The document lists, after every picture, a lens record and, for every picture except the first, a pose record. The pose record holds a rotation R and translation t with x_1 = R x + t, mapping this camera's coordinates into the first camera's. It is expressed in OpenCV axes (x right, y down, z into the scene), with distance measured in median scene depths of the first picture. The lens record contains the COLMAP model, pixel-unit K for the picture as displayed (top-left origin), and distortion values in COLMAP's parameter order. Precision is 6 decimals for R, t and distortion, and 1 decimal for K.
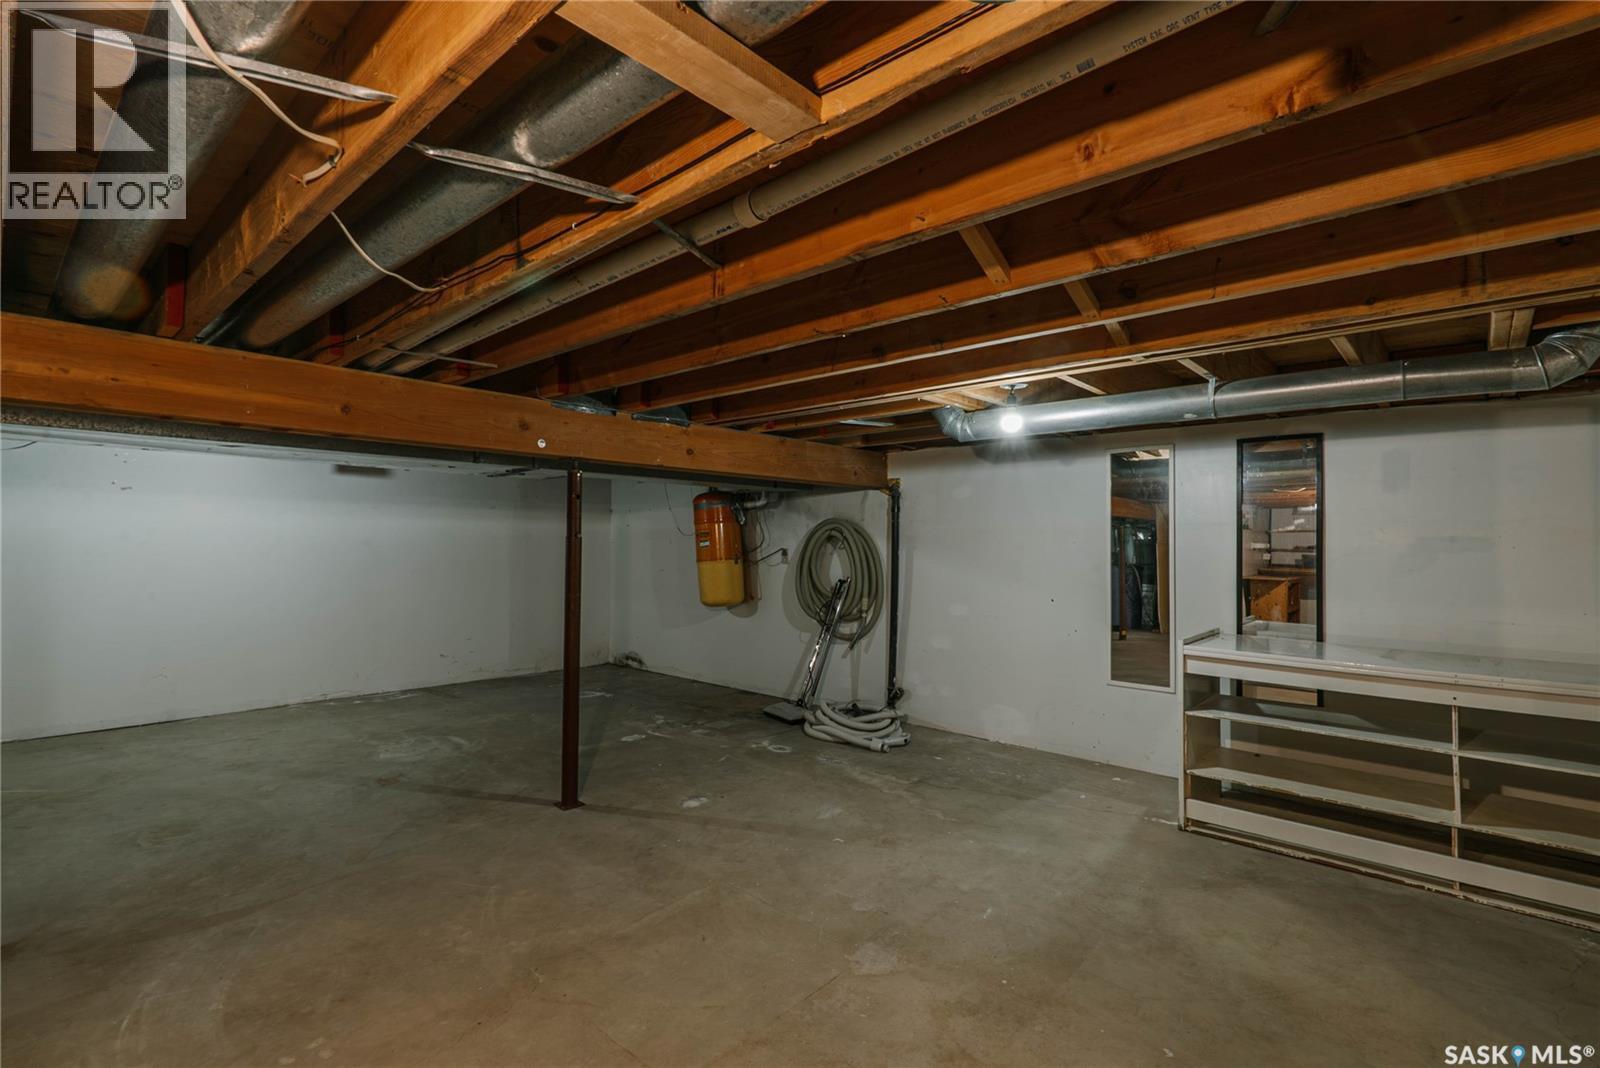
lens RADIAL K [[732.5, 0, 794.3], [0, 732.5, 537.8], [0, 0, 1]] dist [-0.005635, 0.003292]
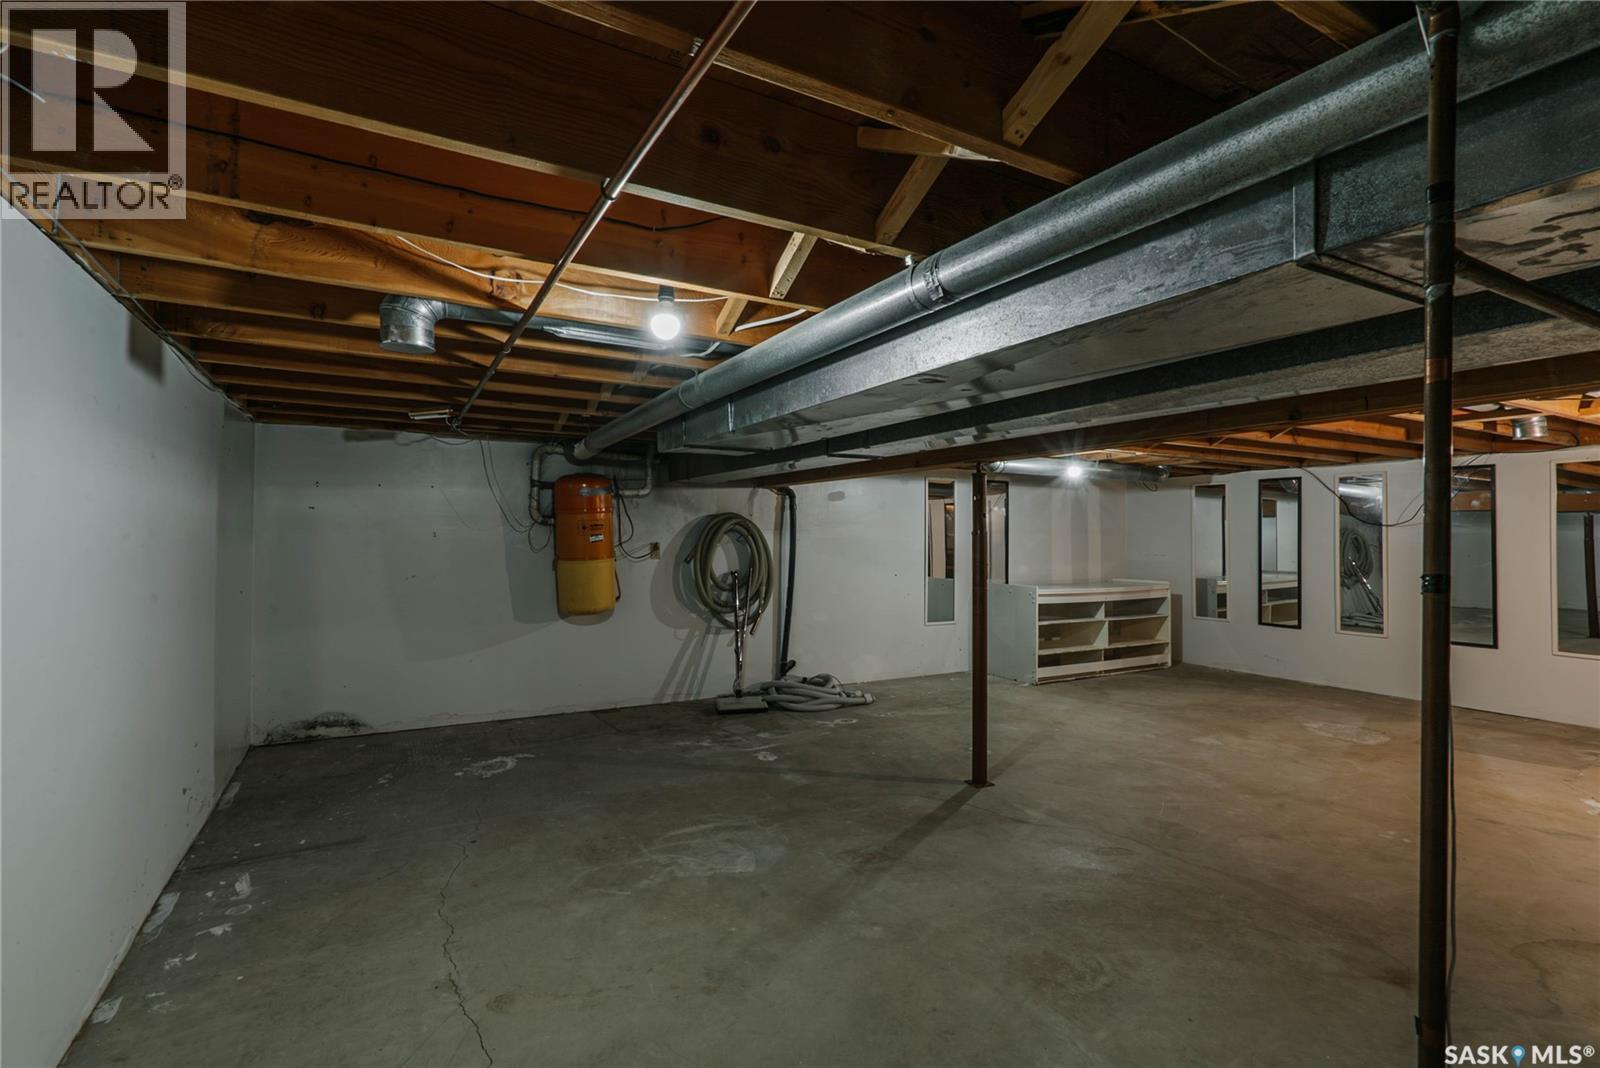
lens RADIAL K [[732.5, 0, 790.1], [0, 732.5, 532.6], [0, 0, 1]] dist [-0.005635, 0.003292]
pose [[0.333815, -0.001574, 0.942637, -1.131828], [-0.010867, 0.999926, 0.005518, -0.006200], [-0.942576, -0.012086, 0.333773, 0.724663]]
